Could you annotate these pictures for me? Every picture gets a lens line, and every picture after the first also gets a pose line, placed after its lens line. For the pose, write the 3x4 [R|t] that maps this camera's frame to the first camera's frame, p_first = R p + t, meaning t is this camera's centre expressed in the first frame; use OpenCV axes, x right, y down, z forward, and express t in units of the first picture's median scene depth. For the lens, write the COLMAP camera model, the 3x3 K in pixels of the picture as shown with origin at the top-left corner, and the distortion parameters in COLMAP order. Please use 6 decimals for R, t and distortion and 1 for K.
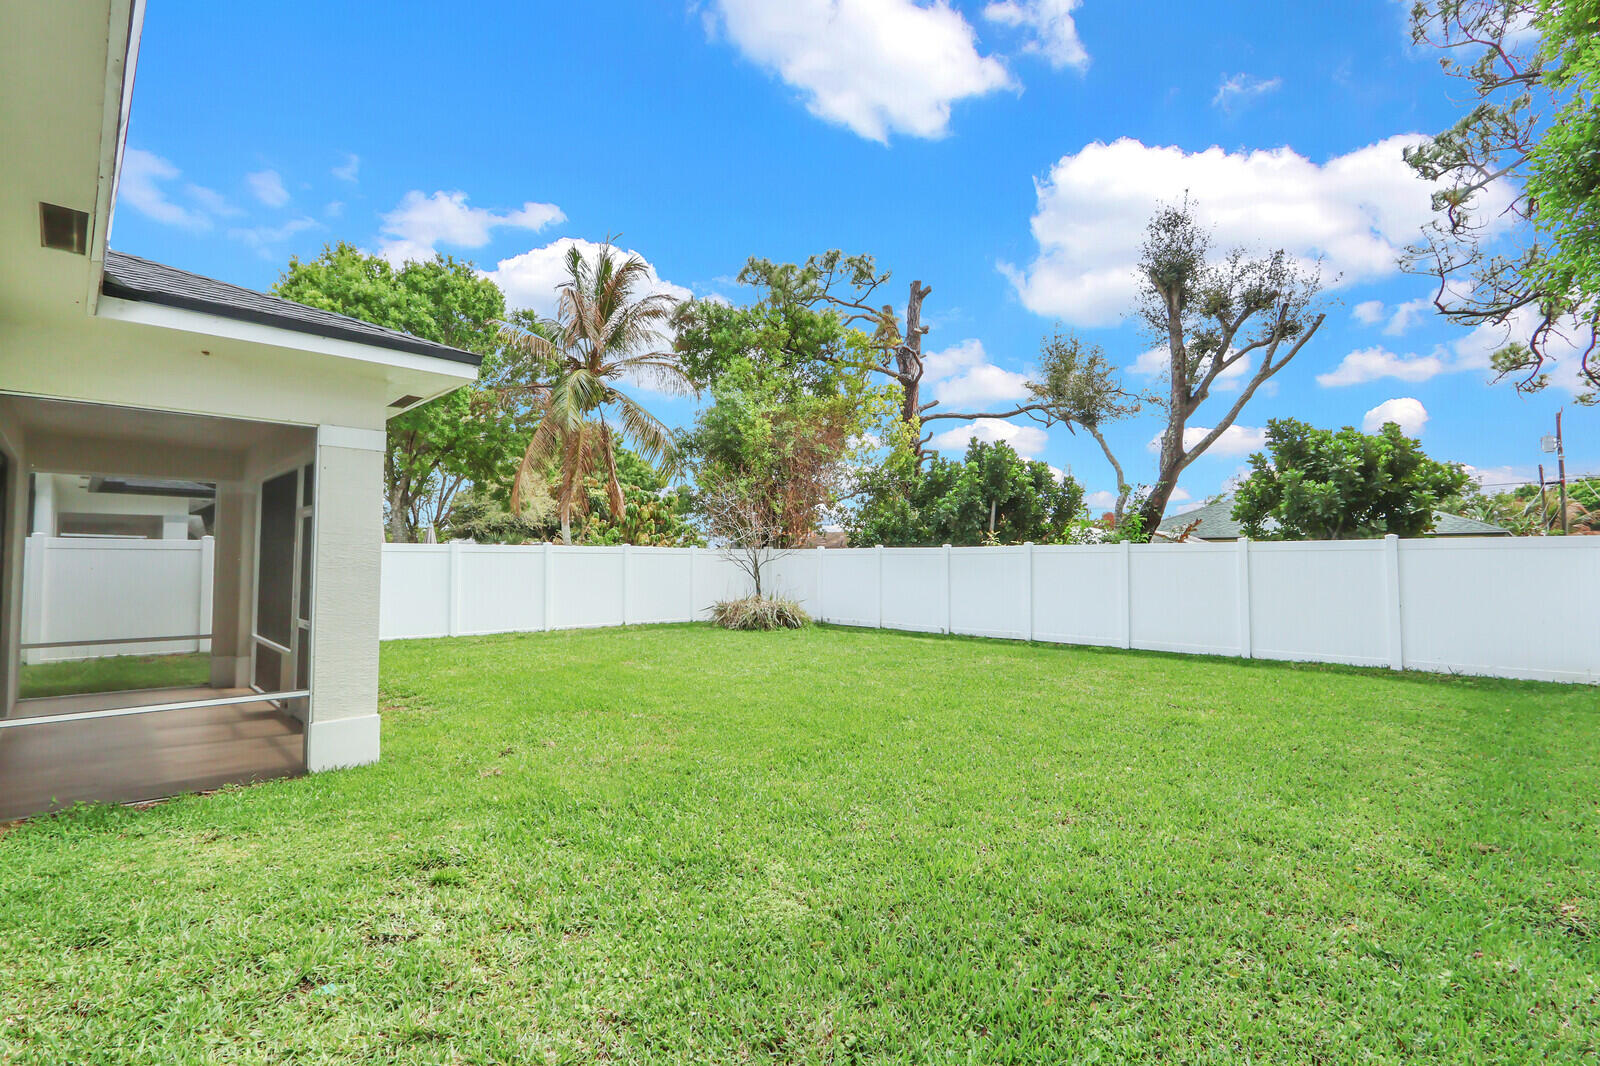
lens RADIAL K [[738.1, 0, 795.0], [0, 738.1, 531.1], [0, 0, 1]] dist [-0.018025, 0.001399]
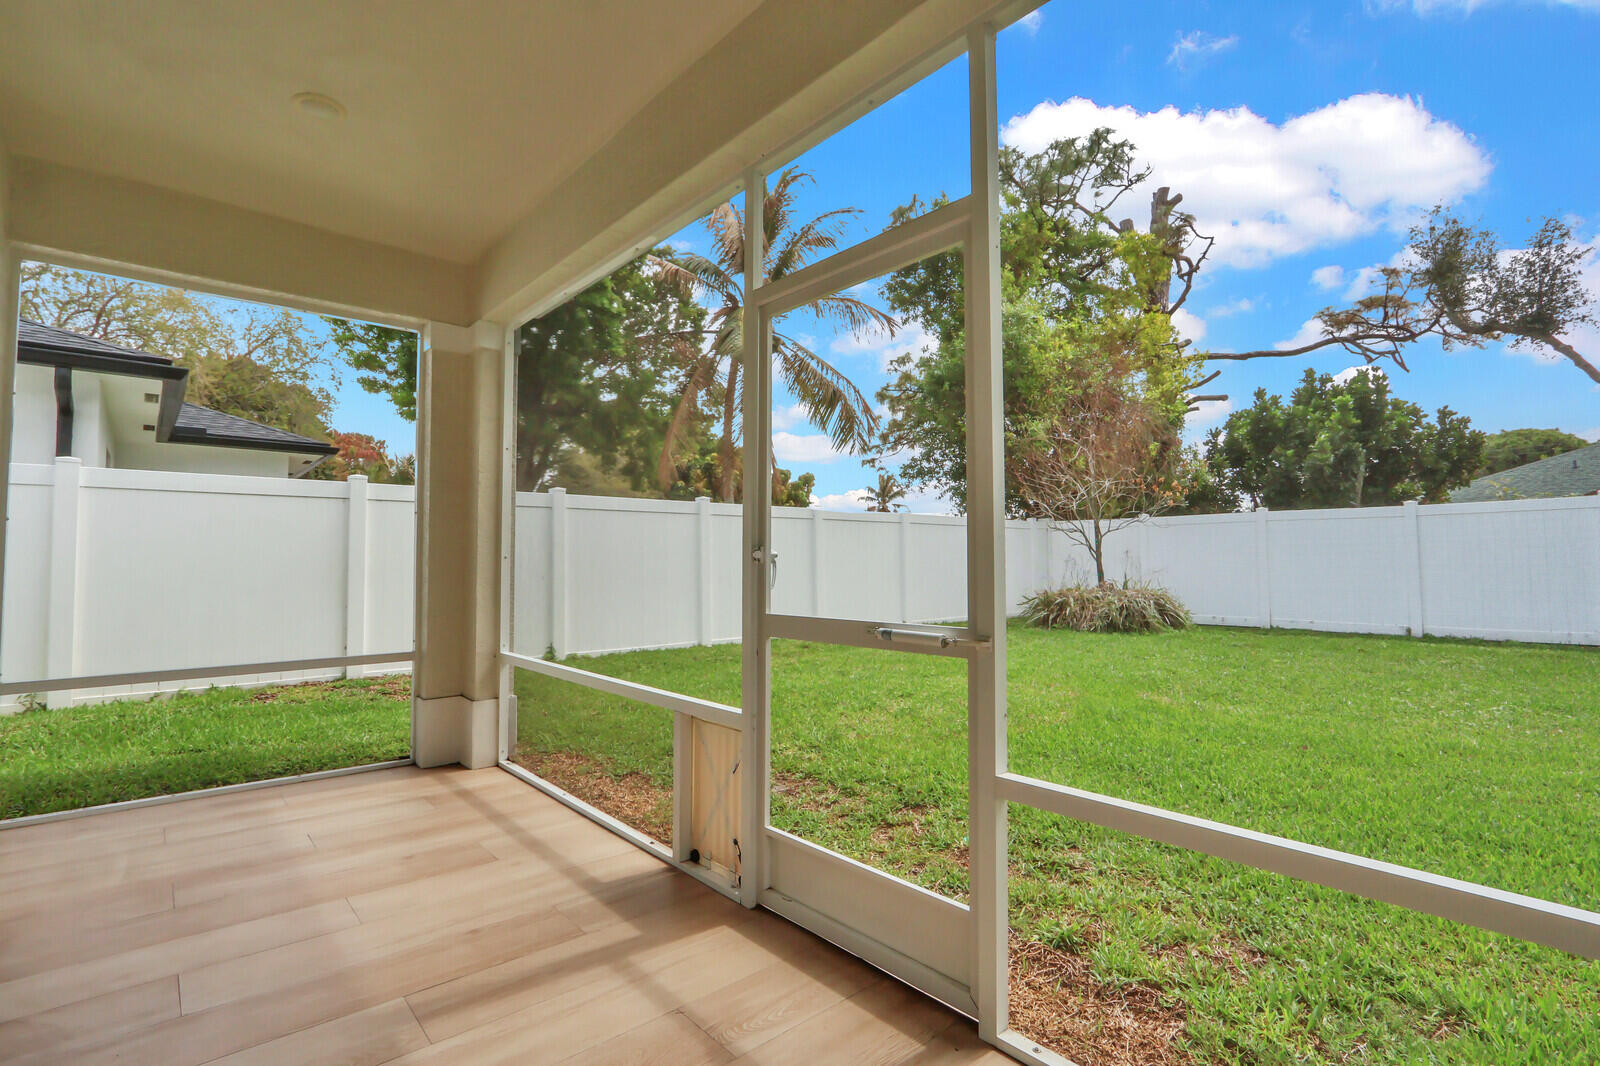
lens RADIAL K [[738.1, 0, 795.0], [0, 738.1, 531.1], [0, 0, 1]] dist [-0.018025, 0.001399]
pose [[0.998628, -0.010481, -0.051296, -0.307151], [0.010472, 0.999945, -0.000444, 0.039189], [0.051298, -0.000094, 0.998683, 0.314410]]
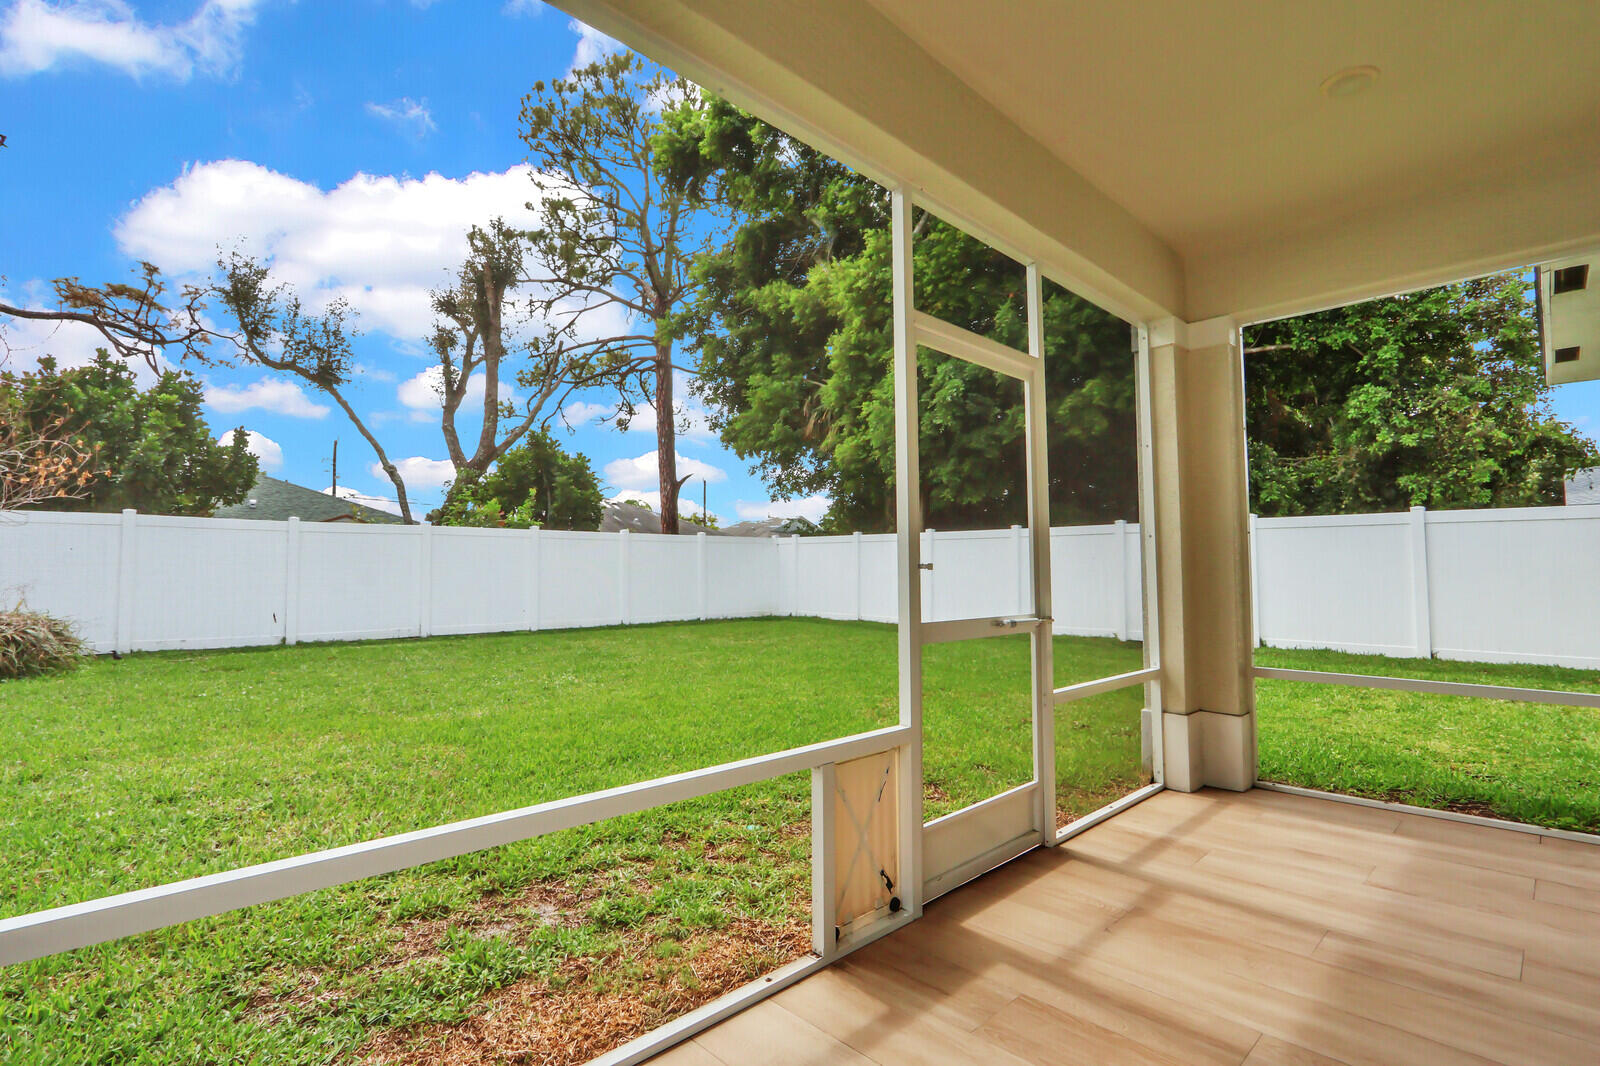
lens RADIAL K [[736.6, 0, 821.5], [0, 736.6, 531.6], [0, 0, 1]] dist [-0.017132, 0.000363]
pose [[0.004109, 0.049140, 0.998783, -0.477143], [-0.040019, 0.998000, -0.048937, 0.045011], [-0.999190, -0.039770, 0.006067, 0.483523]]
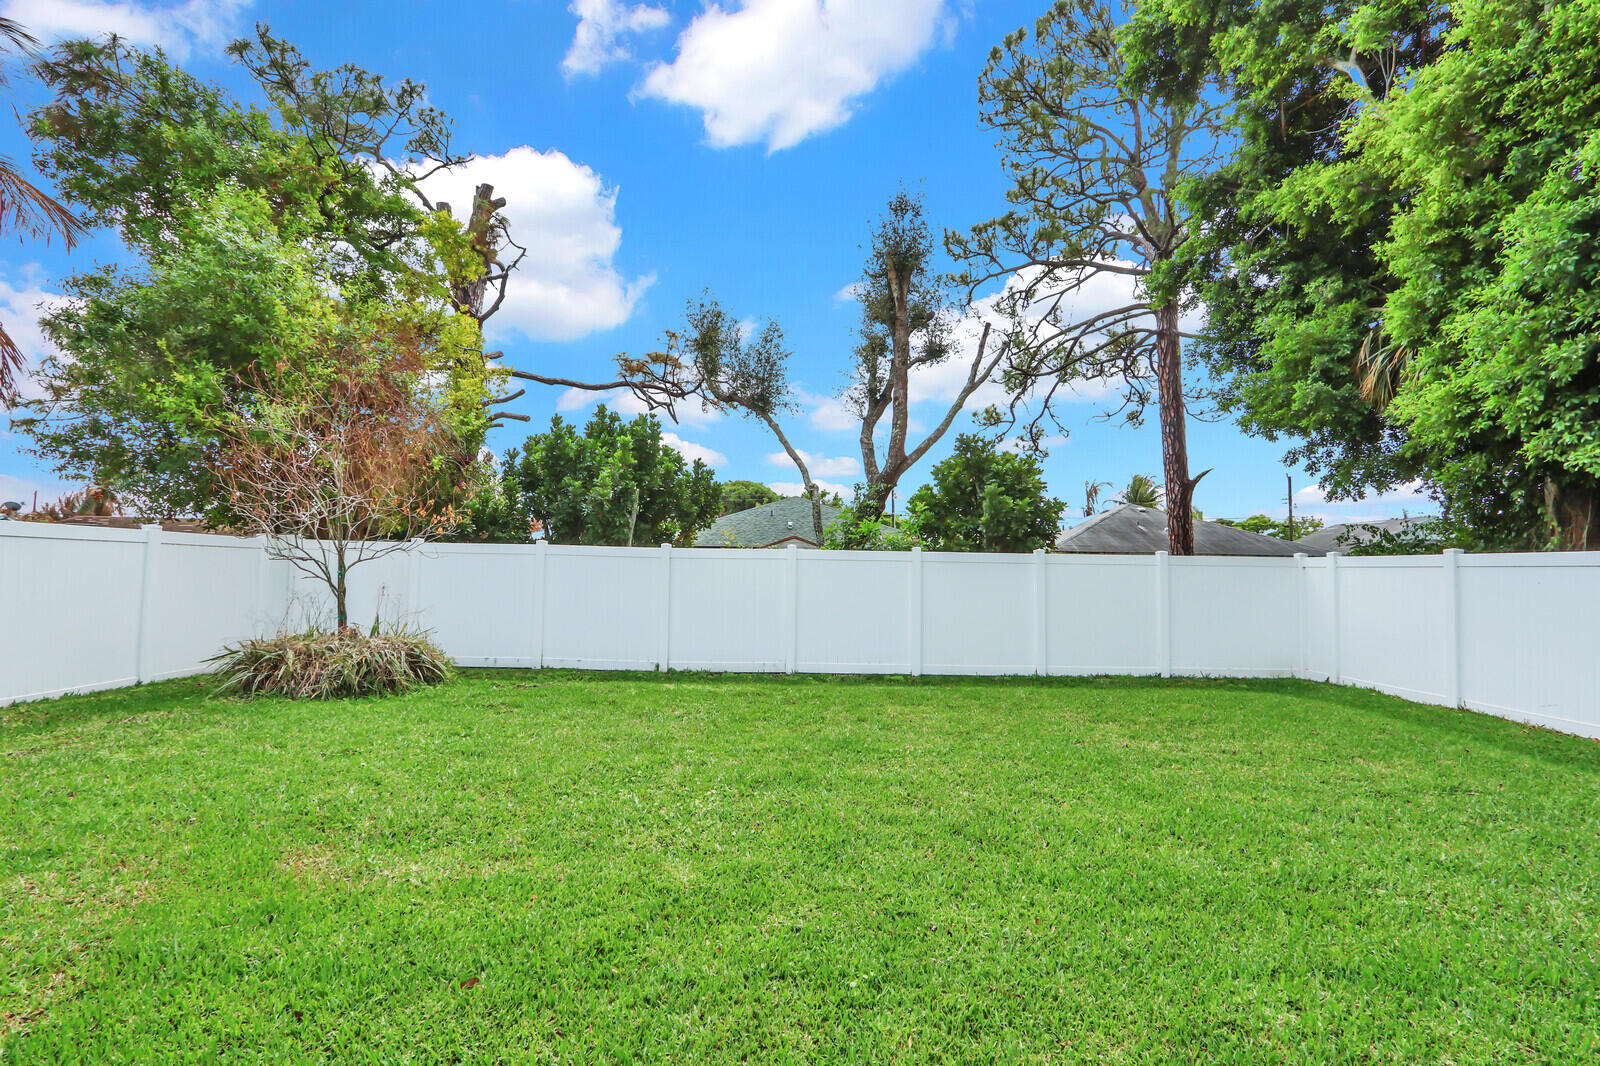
lens RADIAL K [[738.1, 0, 795.0], [0, 738.1, 531.1], [0, 0, 1]] dist [-0.018025, 0.001399]
pose [[0.690779, 0.051754, 0.721212, -0.214514], [-0.048004, 0.998517, -0.025675, 0.018251], [-0.721471, -0.016886, 0.692239, 0.417882]]
